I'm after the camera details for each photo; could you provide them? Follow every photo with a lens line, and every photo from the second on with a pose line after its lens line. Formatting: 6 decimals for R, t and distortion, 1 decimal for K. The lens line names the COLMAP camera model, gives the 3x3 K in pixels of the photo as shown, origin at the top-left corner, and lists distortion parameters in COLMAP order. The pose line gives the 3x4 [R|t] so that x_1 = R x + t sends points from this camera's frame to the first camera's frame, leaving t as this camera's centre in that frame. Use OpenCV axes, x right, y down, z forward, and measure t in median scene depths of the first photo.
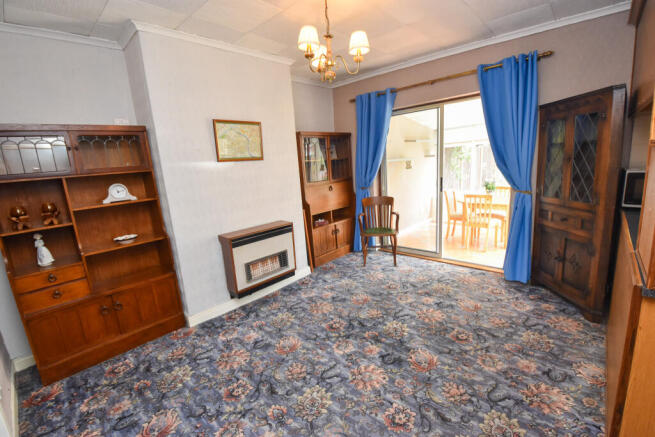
lens RADIAL K [[289.9, 0, 329.8], [0, 289.9, 218.2], [0, 0, 1]] dist [-0.003481, -0.015412]
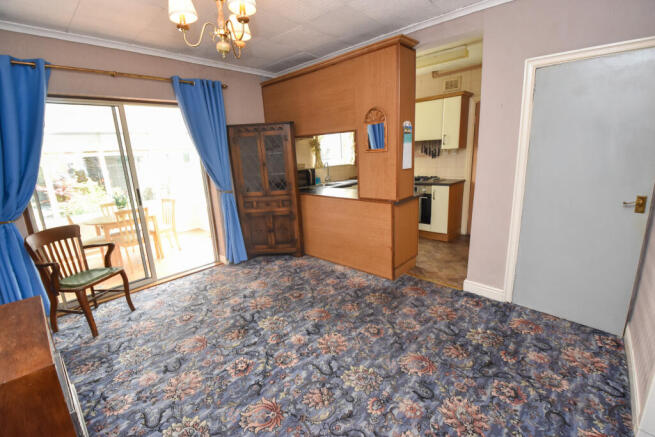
lens RADIAL K [[284.4, 0, 336.8], [0, 284.4, 217.9], [0, 0, 1]] dist [-0.001215, -0.029262]
pose [[-0.022328, -0.152460, 0.988057, -1.552891], [0.239502, 0.958710, 0.153344, -0.155803], [-0.970639, 0.240066, 0.015109, 1.478419]]
